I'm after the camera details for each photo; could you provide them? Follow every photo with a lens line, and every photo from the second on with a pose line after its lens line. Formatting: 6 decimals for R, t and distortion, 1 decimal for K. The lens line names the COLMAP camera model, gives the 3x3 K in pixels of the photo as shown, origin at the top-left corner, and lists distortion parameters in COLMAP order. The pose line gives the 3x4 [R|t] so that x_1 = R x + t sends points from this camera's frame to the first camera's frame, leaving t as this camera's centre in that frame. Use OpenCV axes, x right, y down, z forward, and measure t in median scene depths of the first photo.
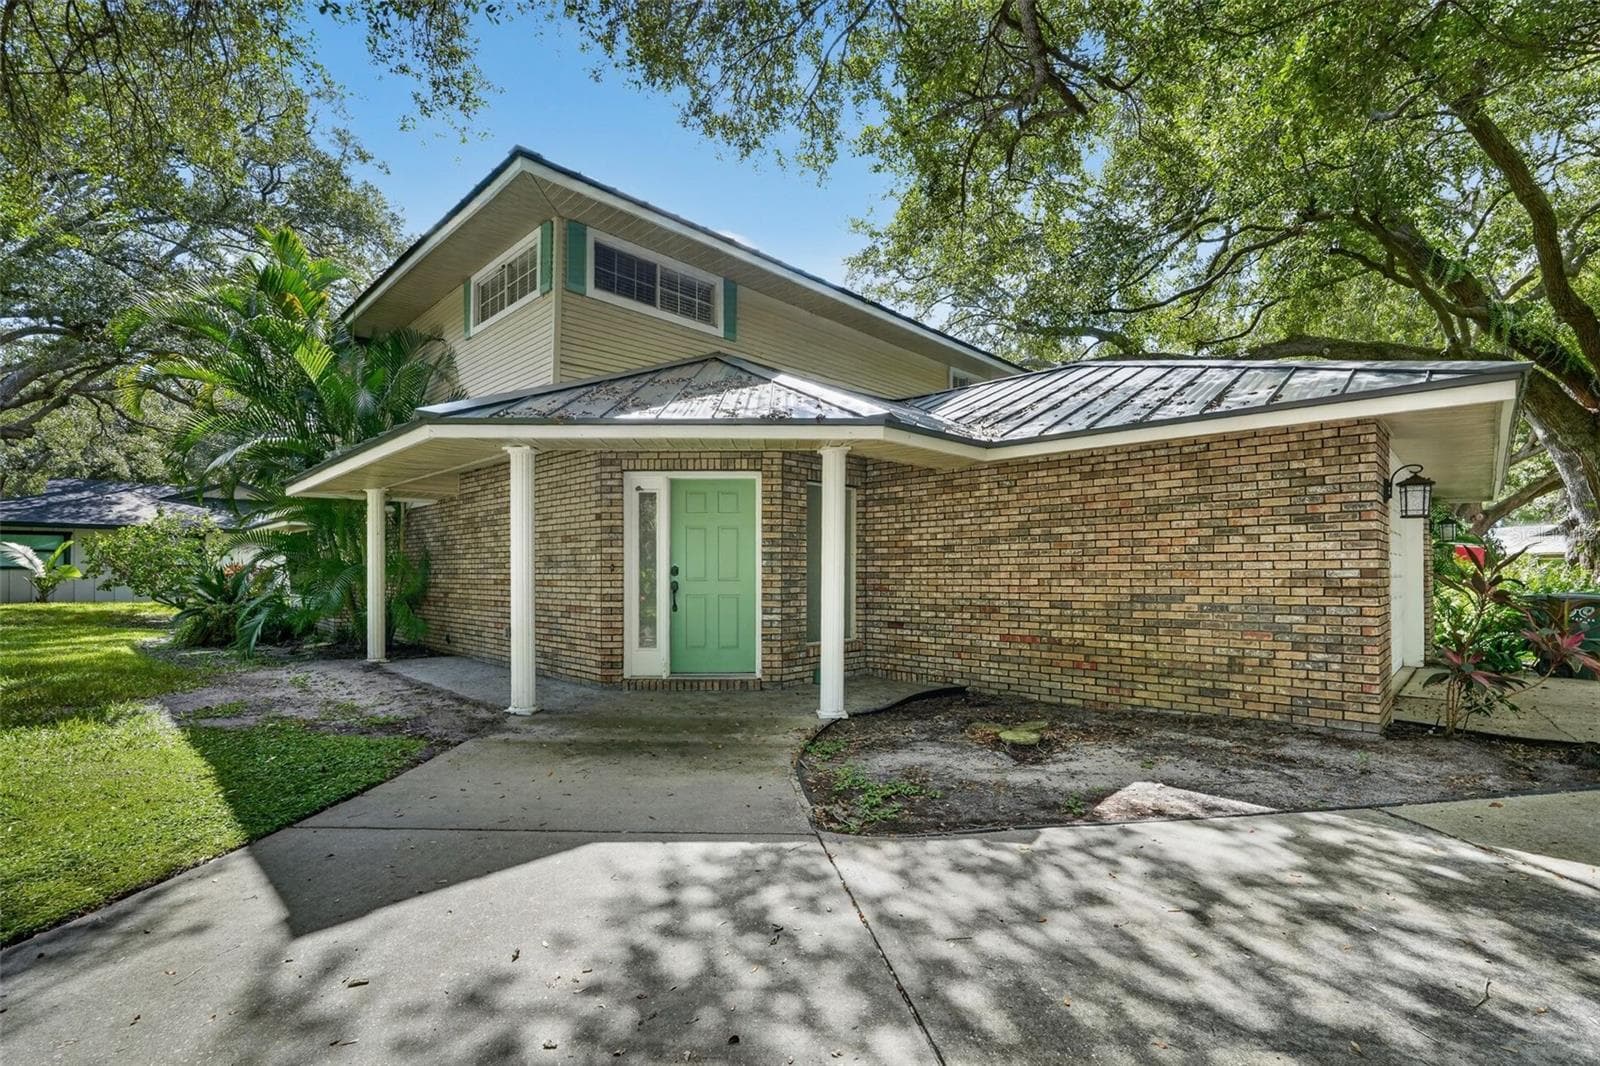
lens RADIAL K [[732.7, 0, 794.7], [0, 732.7, 566.2], [0, 0, 1]] dist [-0.011218, 0.000452]
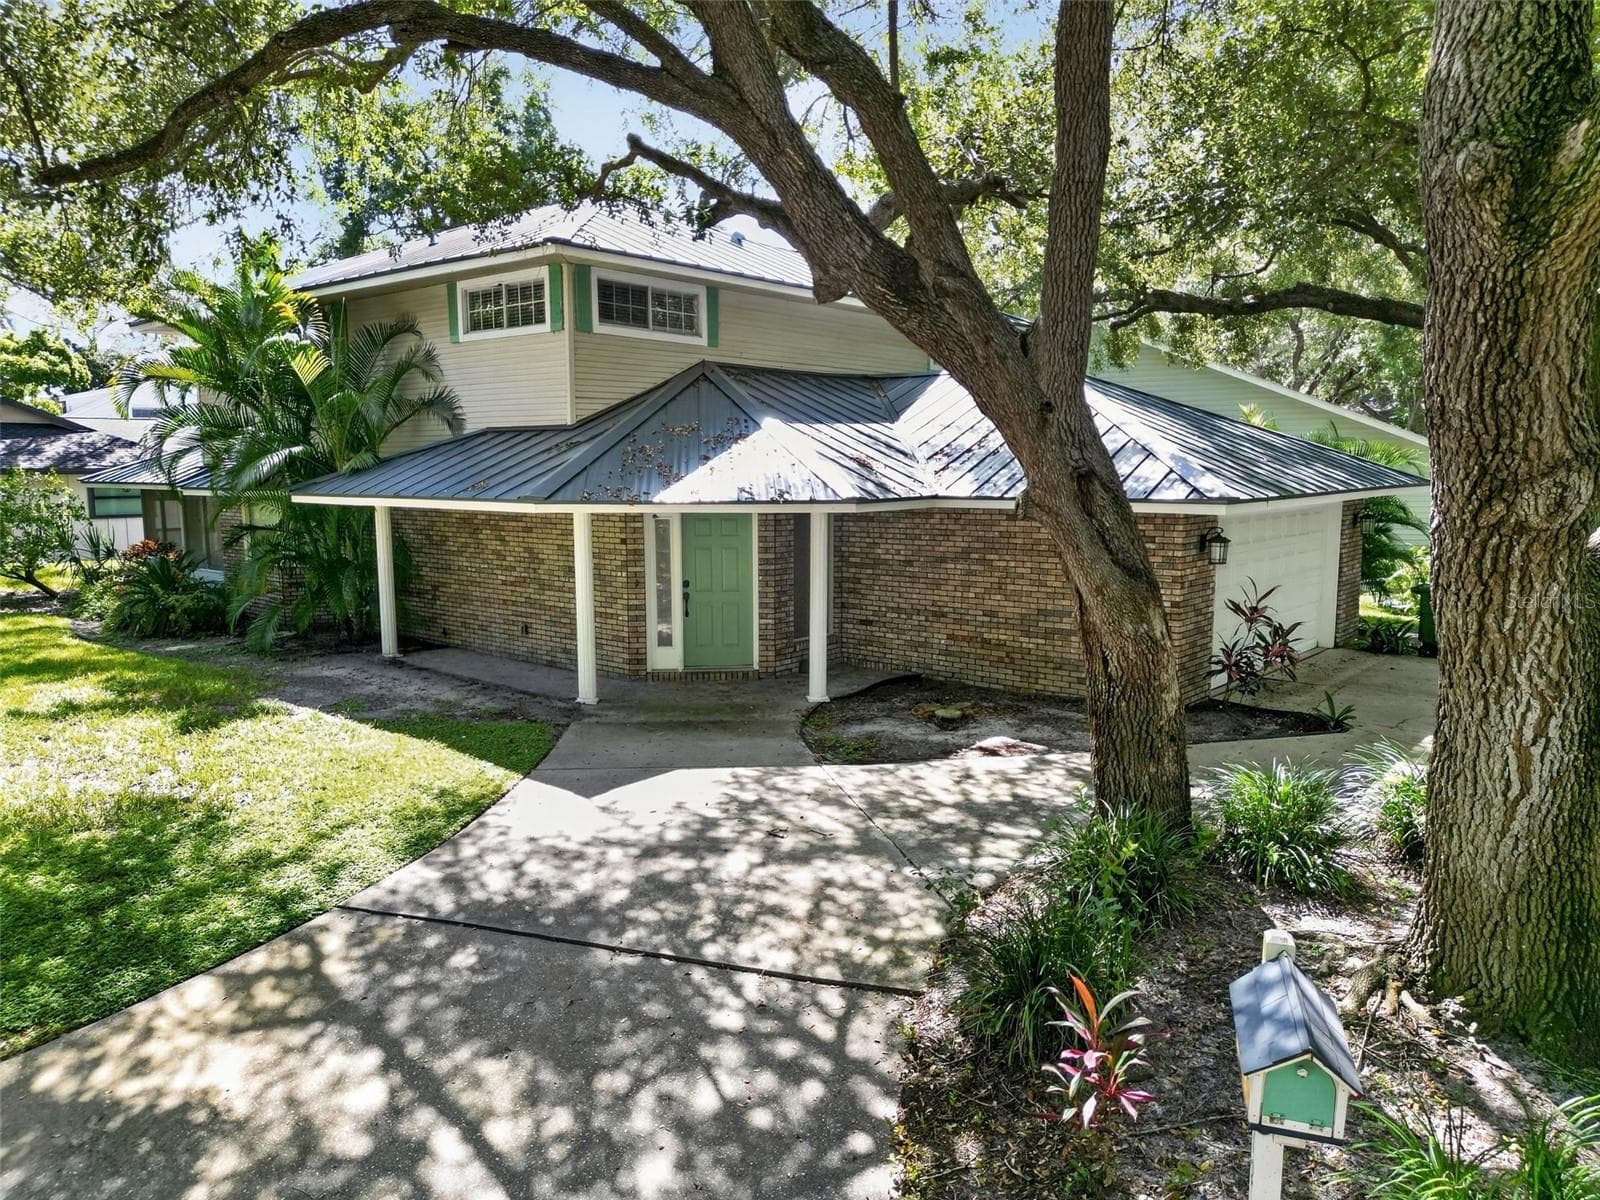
lens RADIAL K [[1143.5, 0, 796.0], [0, 1143.5, 616.3], [0, 0, 1]] dist [0.136668, -0.120817]
pose [[0.998005, -0.012204, 0.061945, -0.102192], [0.003113, 0.989460, 0.144775, -0.220366], [-0.063059, -0.144293, 0.987524, -0.921724]]
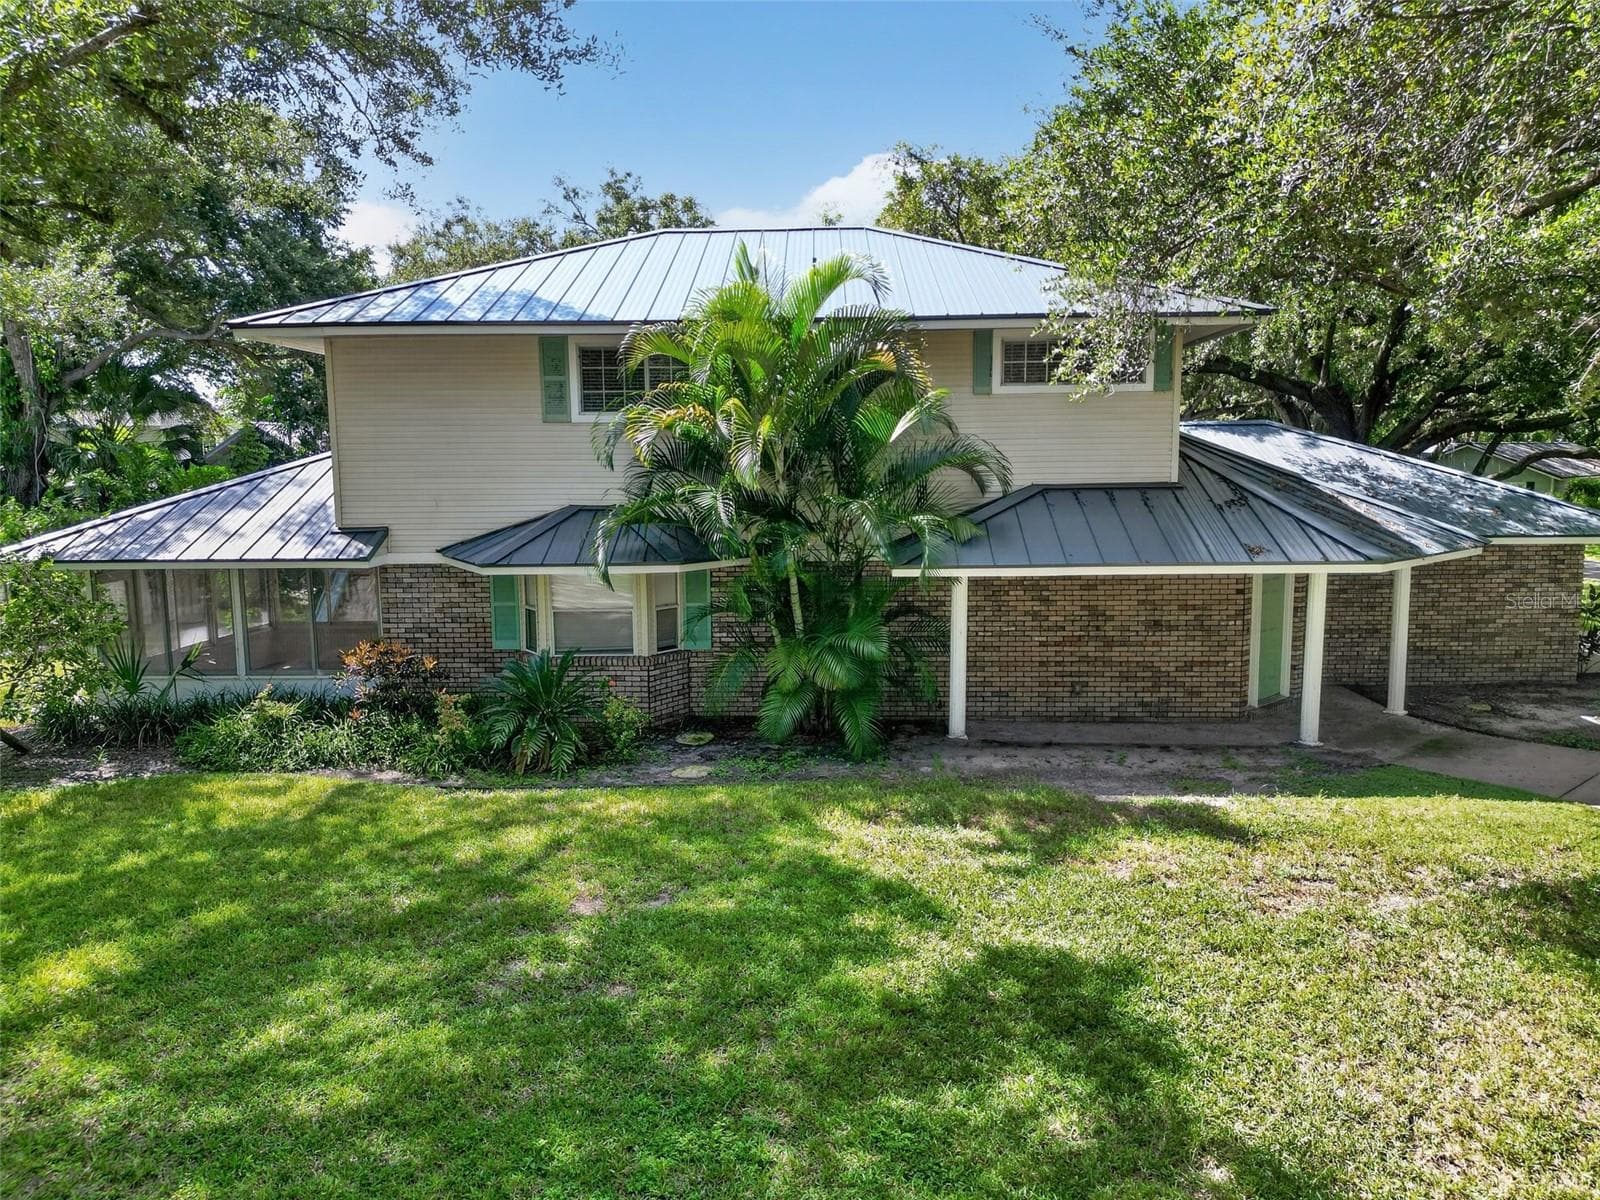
lens RADIAL K [[1071.3, 0, 803.7], [0, 1071.3, 584.4], [0, 0, 1]] dist [0.088064, -0.078512]
pose [[0.737355, -0.083160, 0.670367, -2.108249], [0.002495, 0.992722, 0.120404, -0.311599], [-0.675501, -0.087108, 0.732196, 0.131483]]
